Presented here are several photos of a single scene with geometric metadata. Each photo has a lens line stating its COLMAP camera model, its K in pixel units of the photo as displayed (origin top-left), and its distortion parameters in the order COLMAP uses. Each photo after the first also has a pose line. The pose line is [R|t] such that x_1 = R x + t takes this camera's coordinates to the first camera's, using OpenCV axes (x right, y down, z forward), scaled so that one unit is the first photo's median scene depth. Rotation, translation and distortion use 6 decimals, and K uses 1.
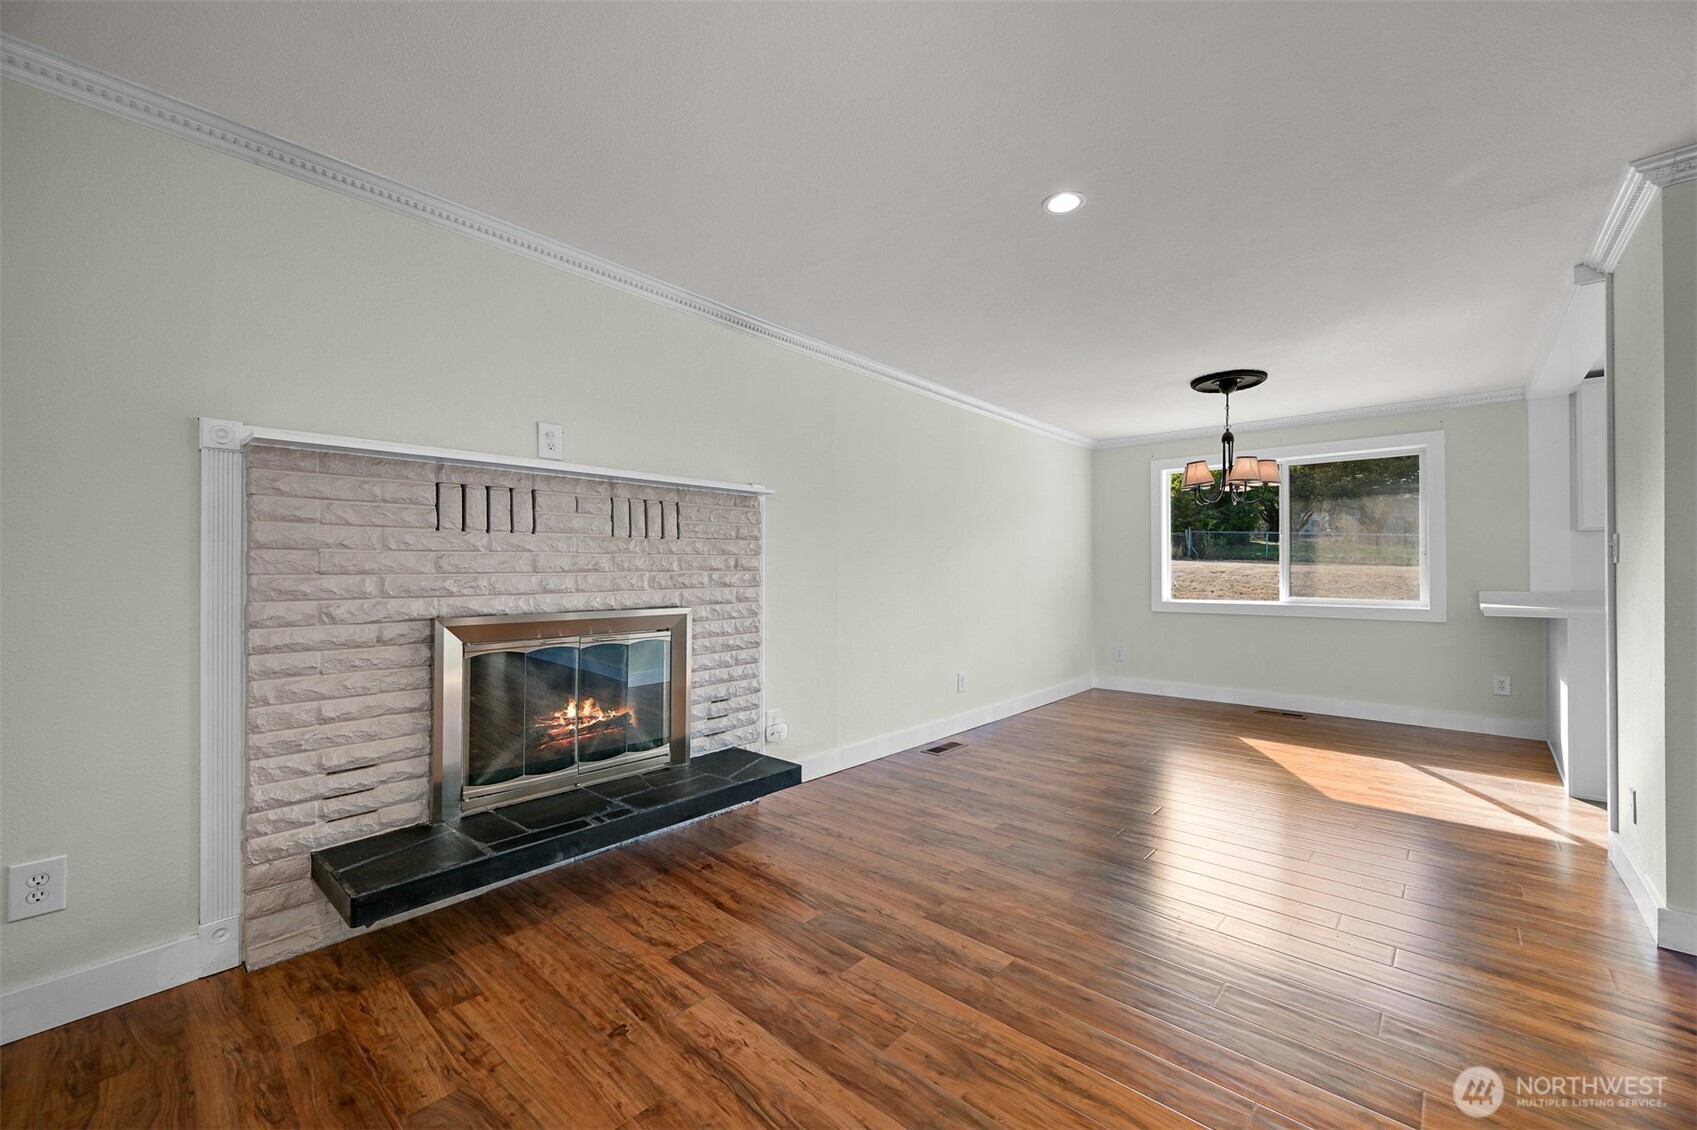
lens RADIAL K [[671.5, 0, 865.9], [0, 671.5, 567.7], [0, 0, 1]] dist [-0.000859, 0.000375]
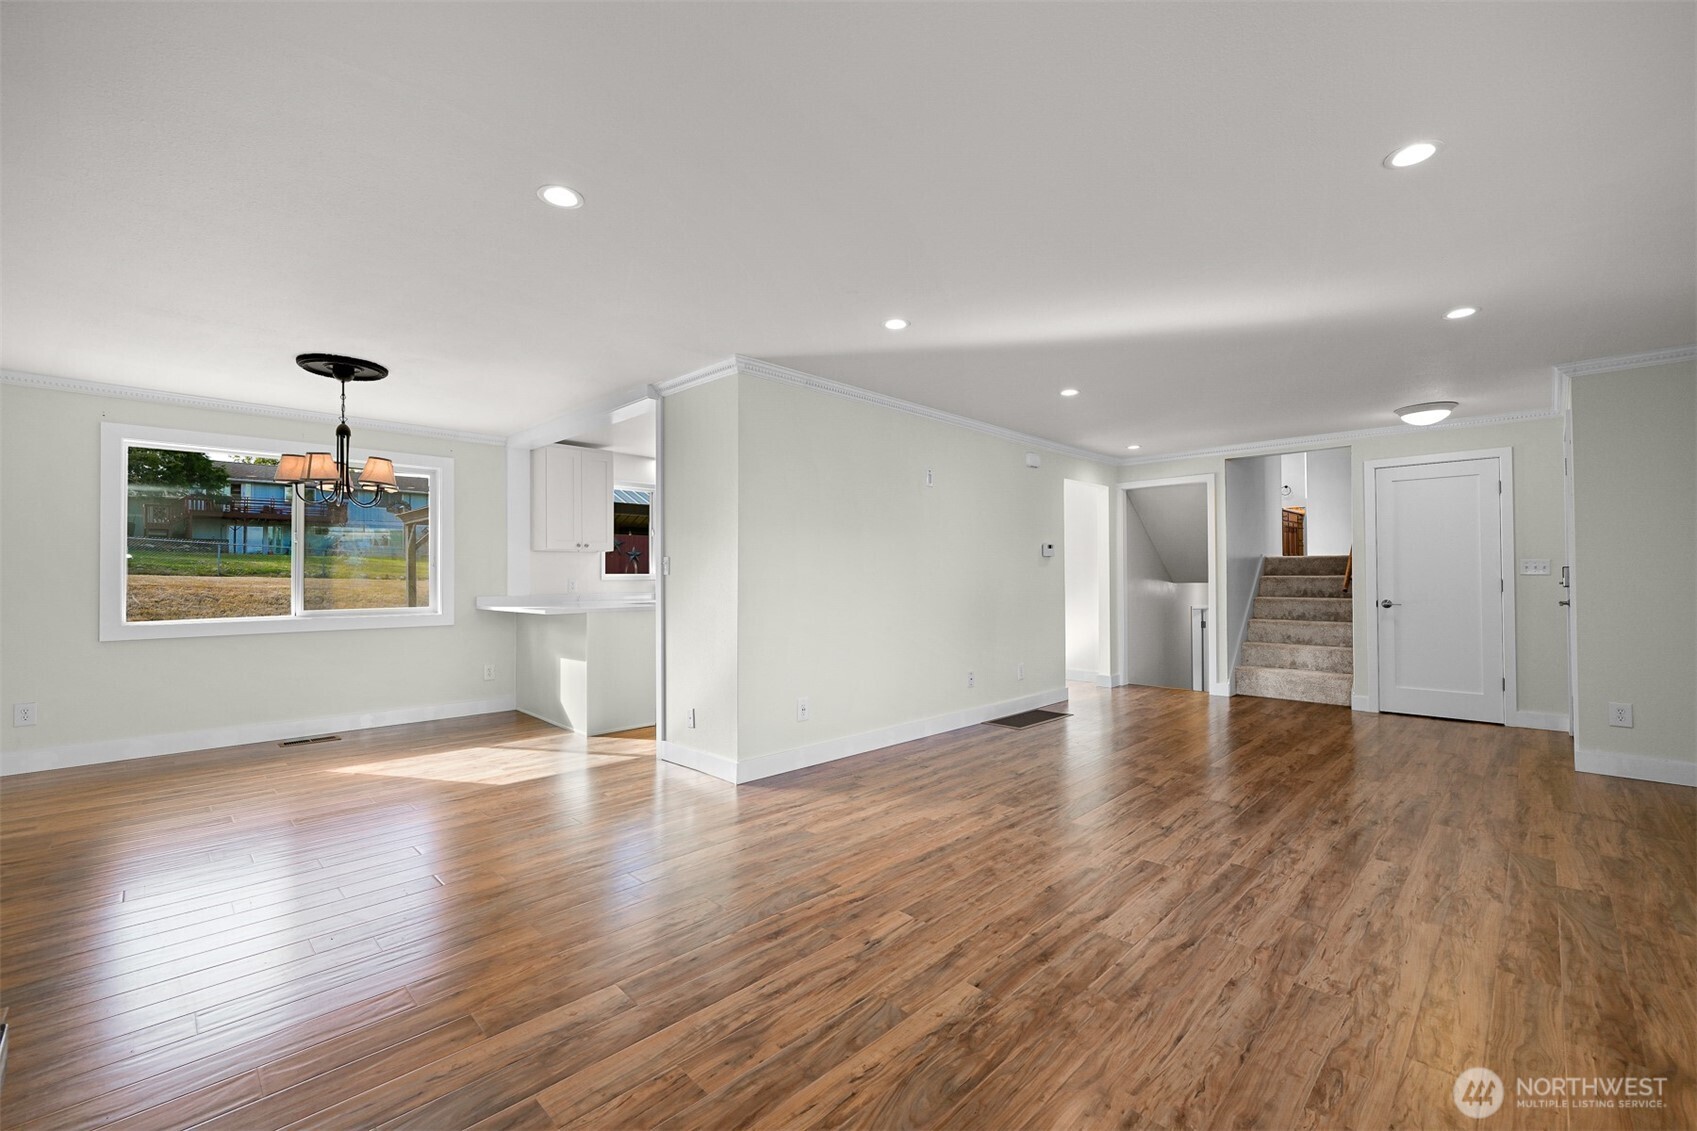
lens RADIAL K [[713.3, 0, 848.1], [0, 713.3, 568.5], [0, 0, 1]] dist [-0.000470, -0.000353]
pose [[0.057107, 0.012852, 0.998285, -0.637253], [-0.000595, 0.999917, -0.012839, -0.000333], [-0.998368, 0.000139, 0.057110, 0.494140]]
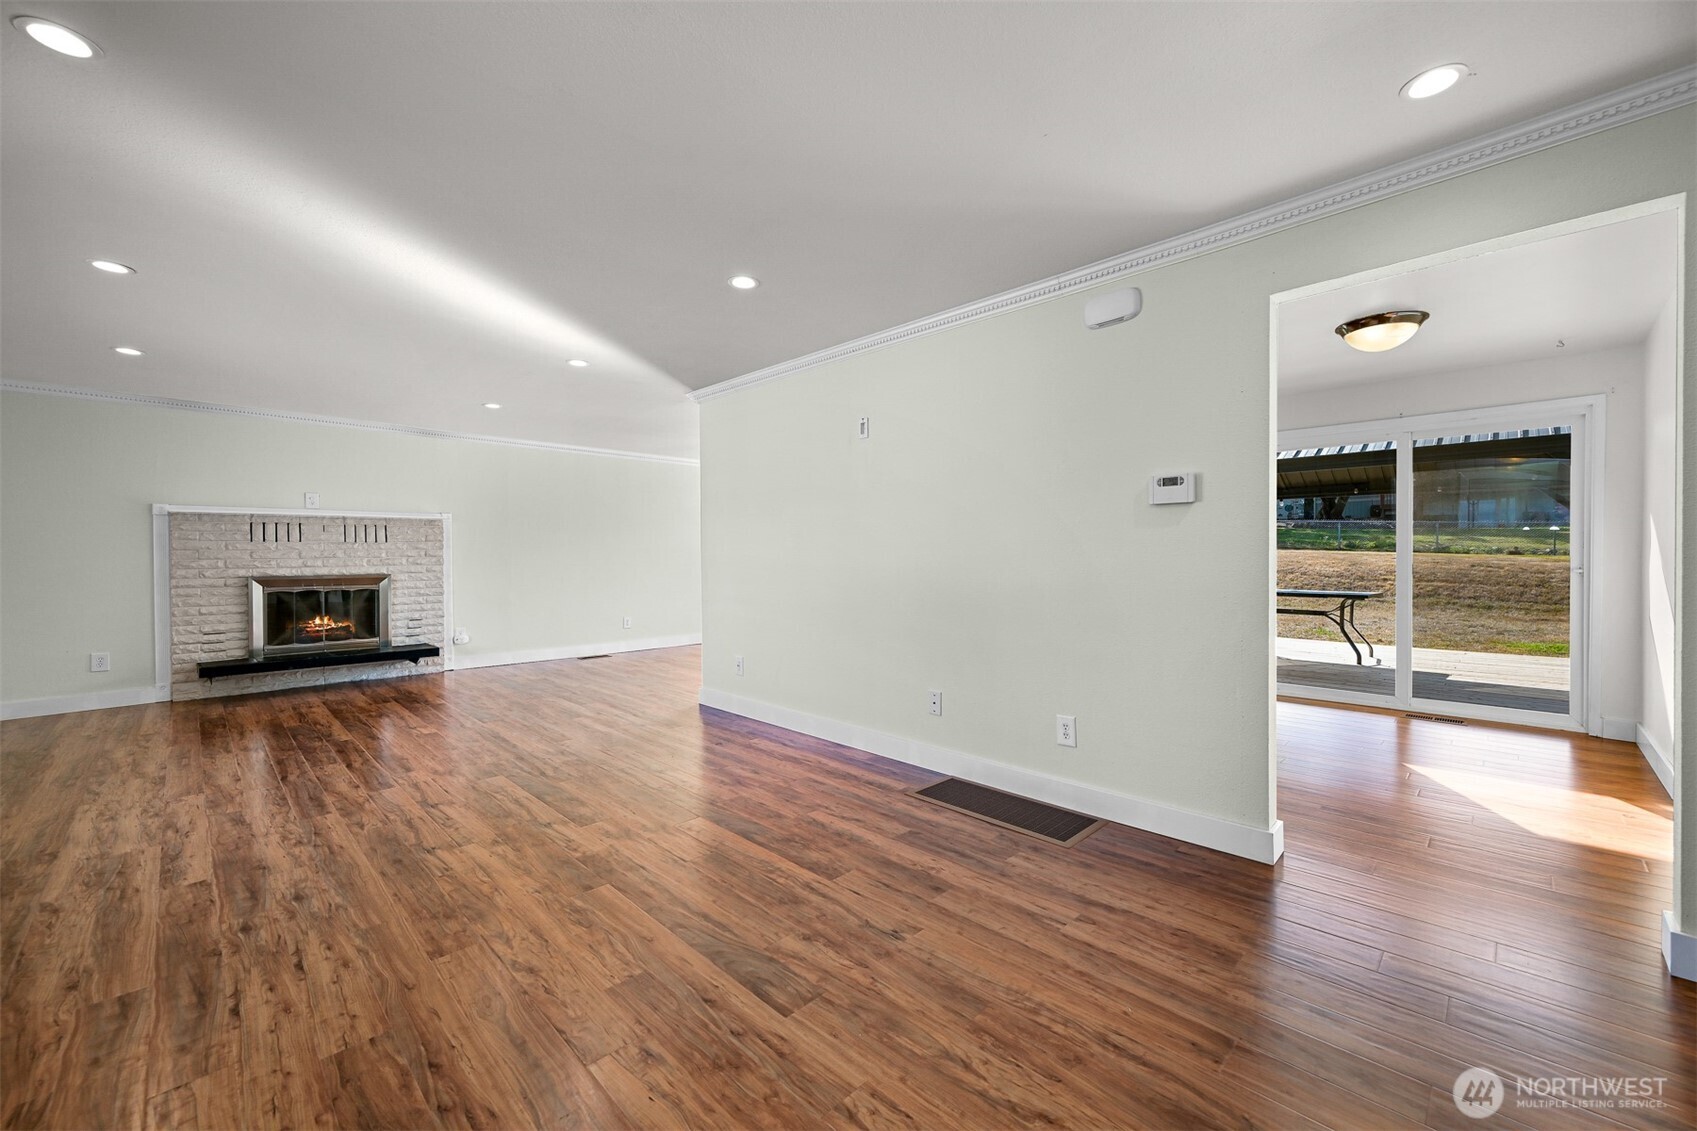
lens RADIAL K [[671.5, 0, 871.7], [0, 671.5, 561.0], [0, 0, 1]] dist [-0.000859, 0.000375]
pose [[0.998424, -0.005147, -0.055878, 1.683935], [0.005815, 0.999913, 0.011803, -0.000453], [0.055813, -0.012109, 0.998368, -1.272743]]
